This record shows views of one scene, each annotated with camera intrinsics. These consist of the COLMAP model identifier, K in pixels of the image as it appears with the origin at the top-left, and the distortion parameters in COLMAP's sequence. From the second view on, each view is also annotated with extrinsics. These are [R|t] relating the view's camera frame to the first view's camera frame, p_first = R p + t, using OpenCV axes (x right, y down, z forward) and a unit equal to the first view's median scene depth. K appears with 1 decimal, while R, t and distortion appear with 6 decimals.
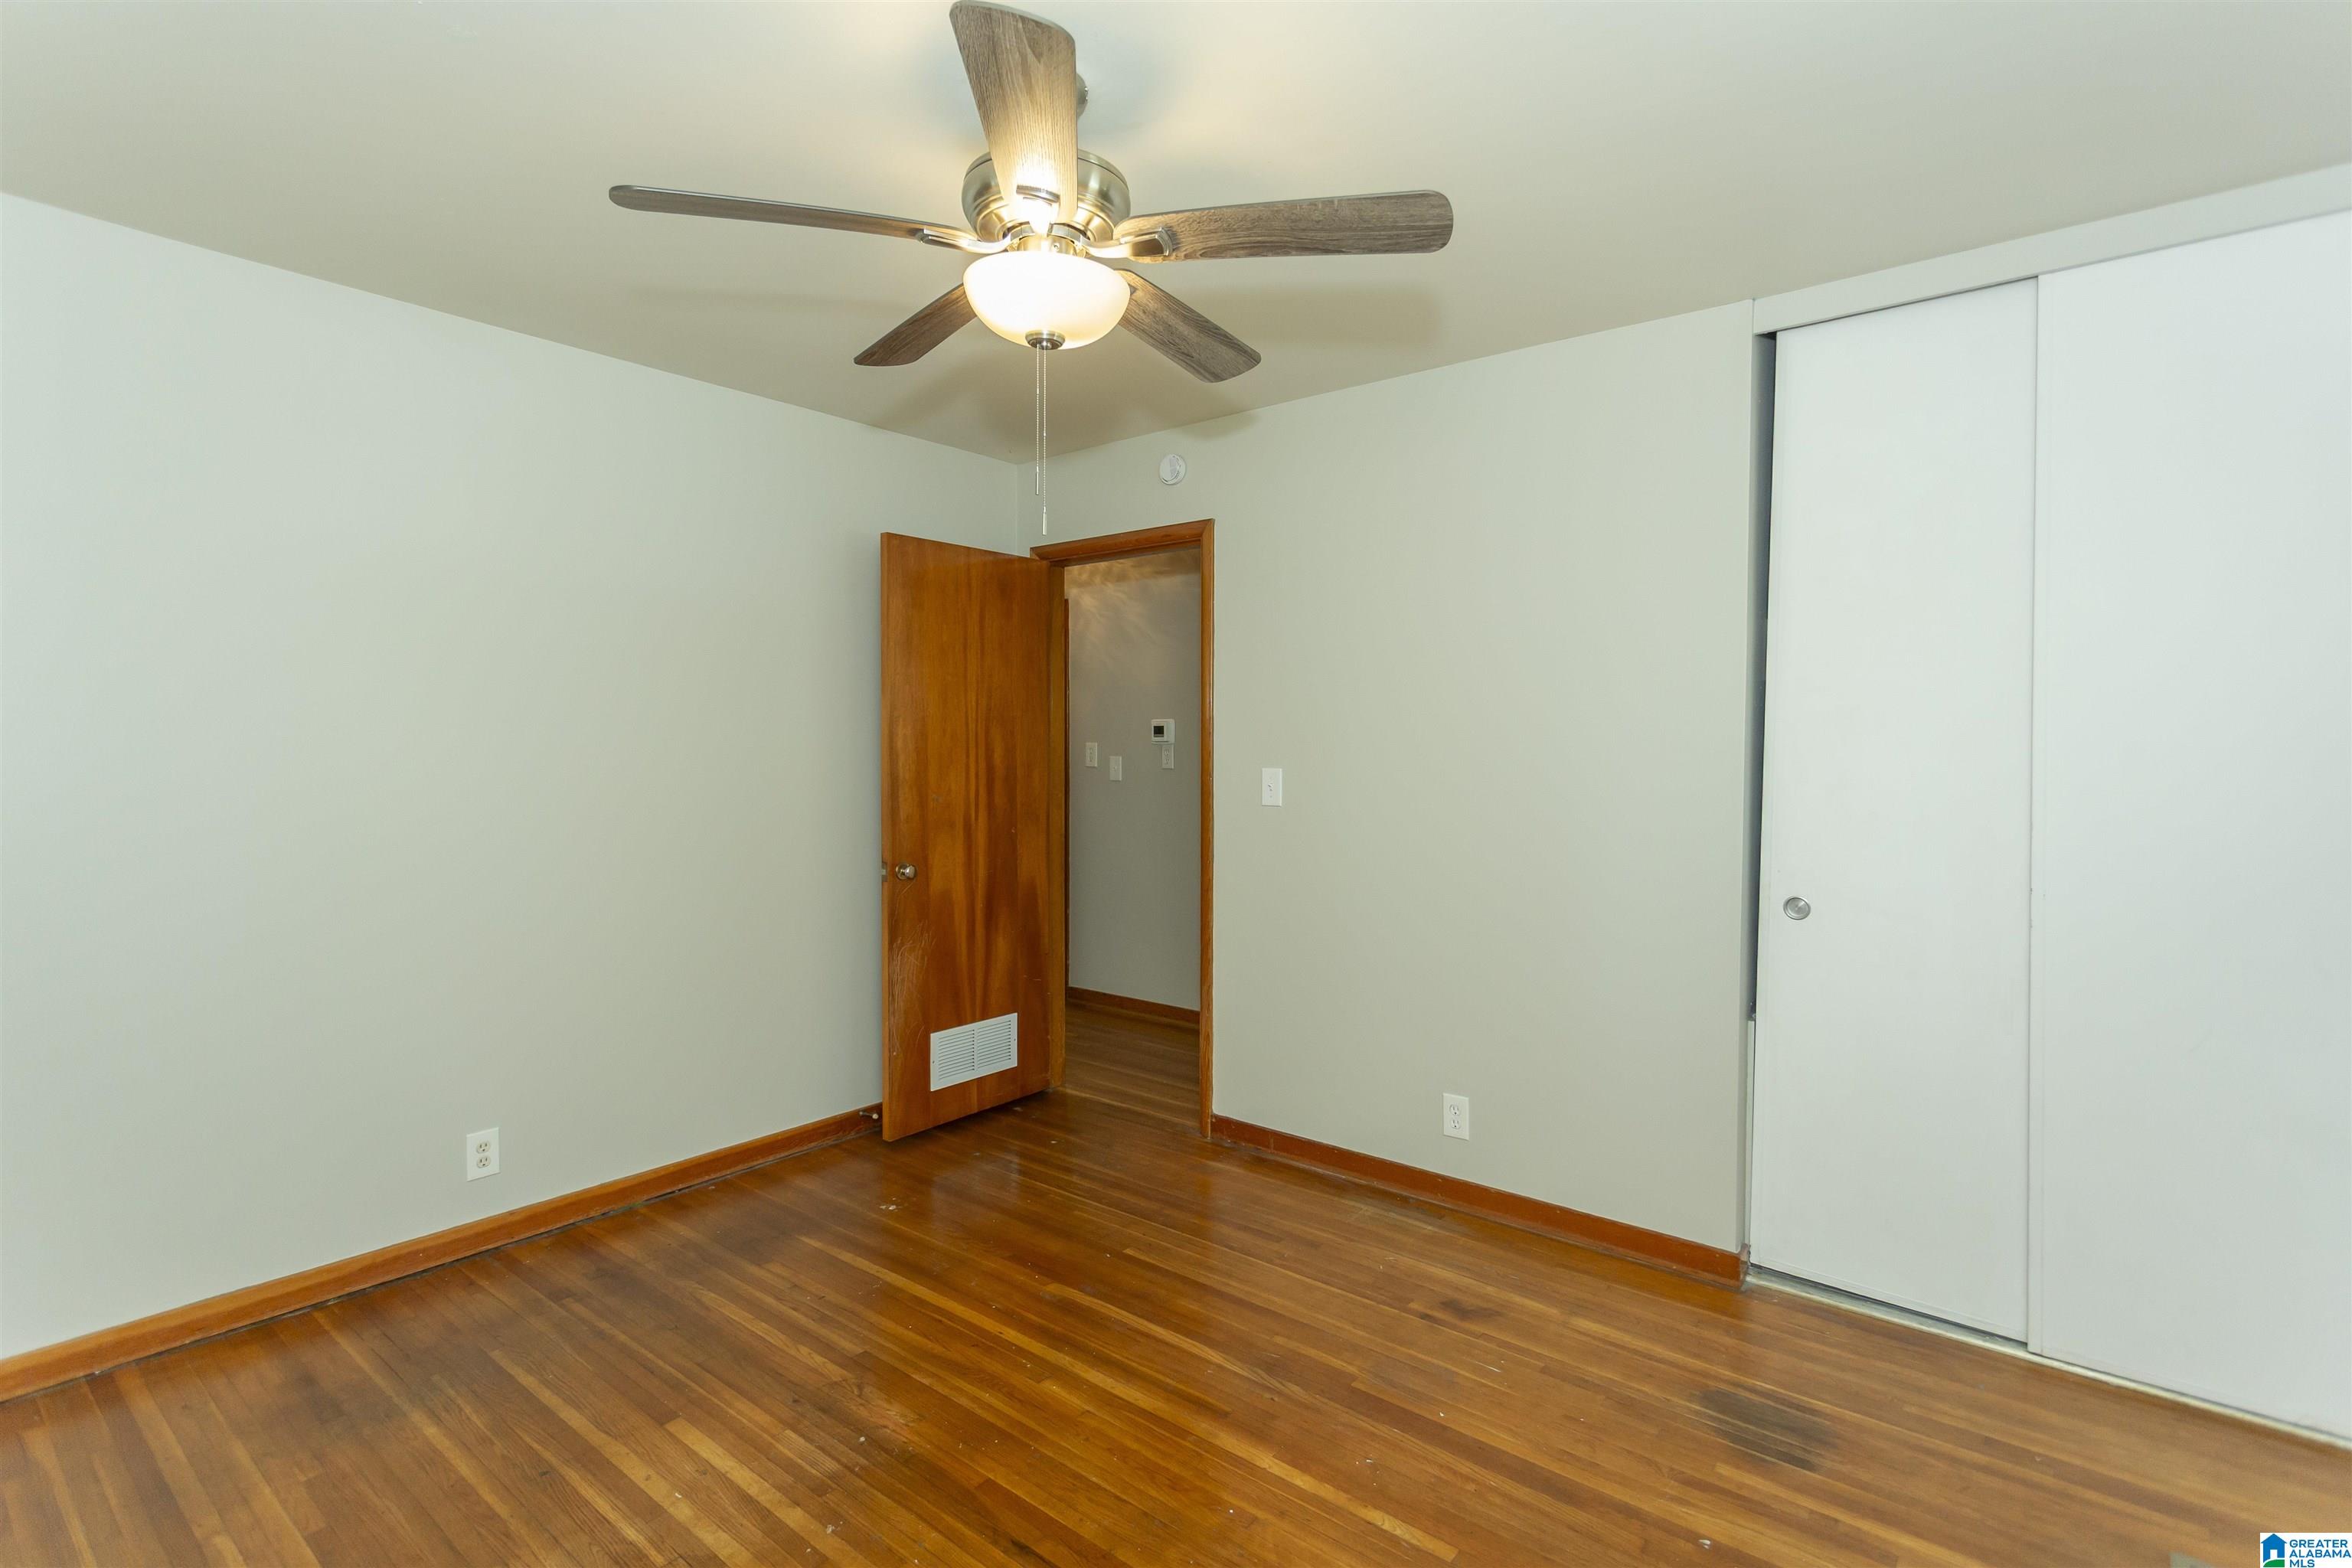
lens RADIAL K [[1117.8, 0, 1161.7], [0, 1117.8, 771.6], [0, 0, 1]] dist [0.001487, 0.002959]
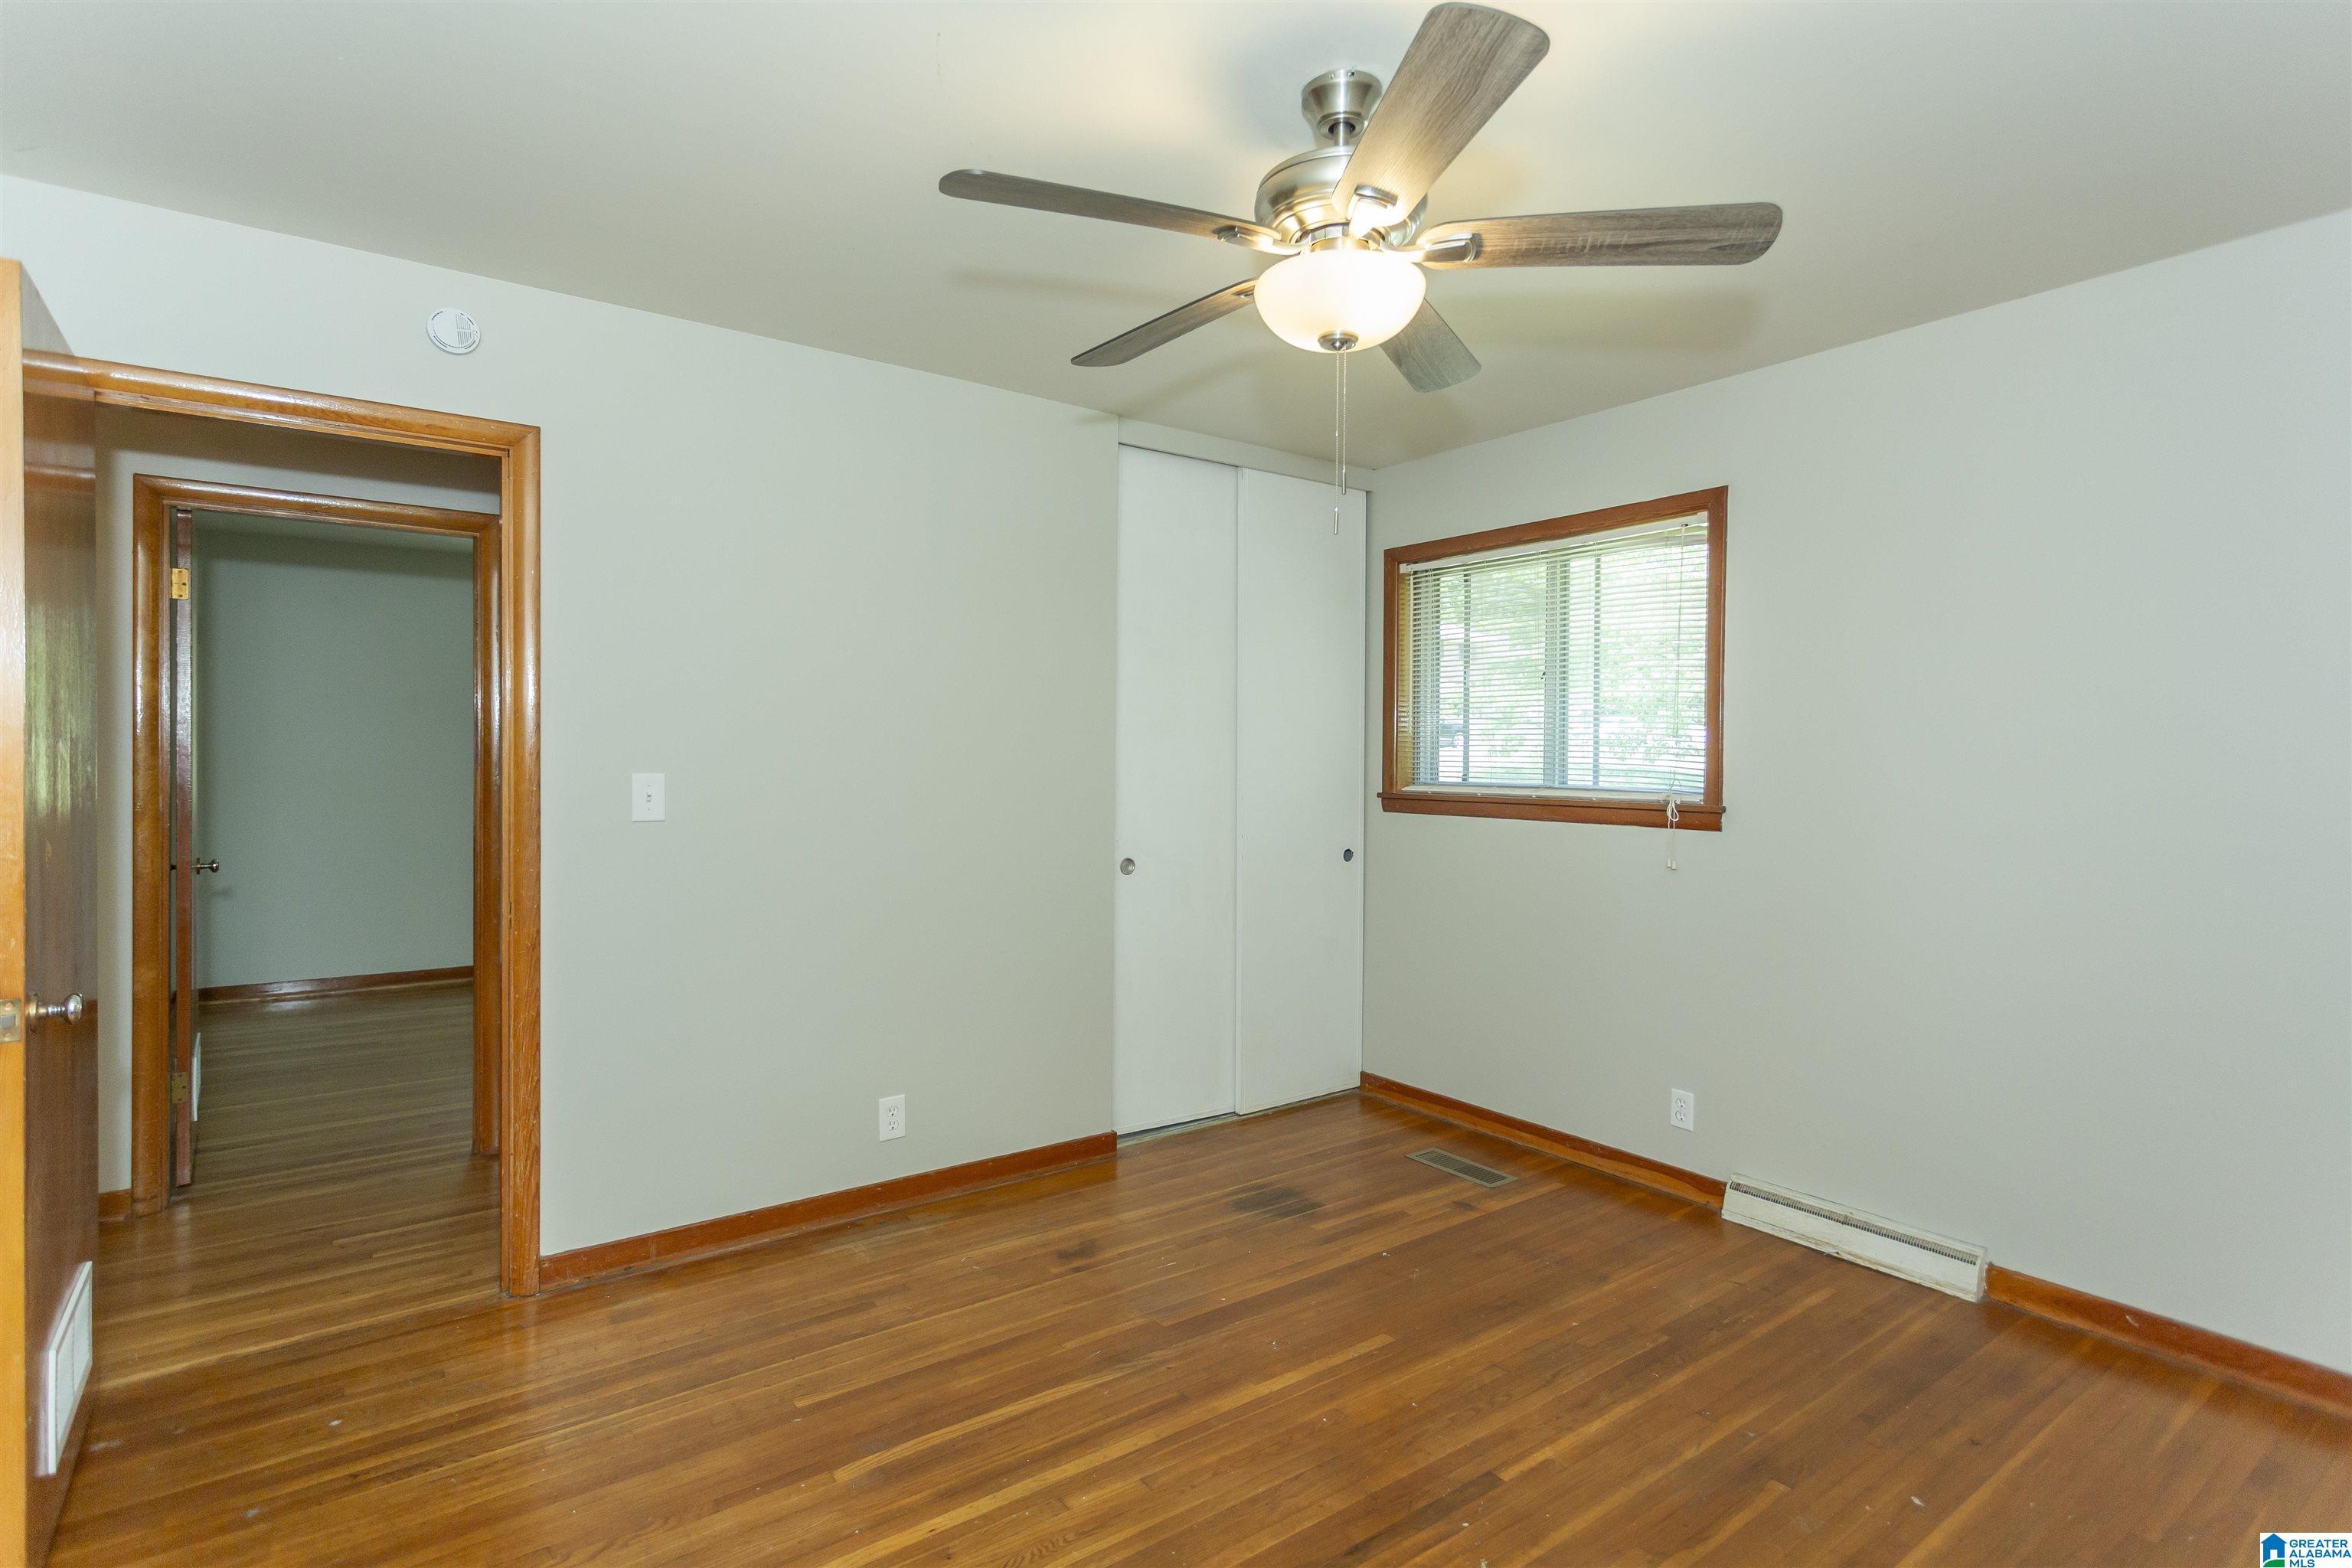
lens RADIAL K [[1117.8, 0, 1160.1], [0, 1117.8, 772.5], [0, 0, 1]] dist [0.001487, 0.002959]
pose [[0.262404, -0.015721, 0.964830, -0.771559], [0.013784, 0.999826, 0.012542, -0.010748], [-0.964860, 0.010008, 0.262575, 0.615746]]
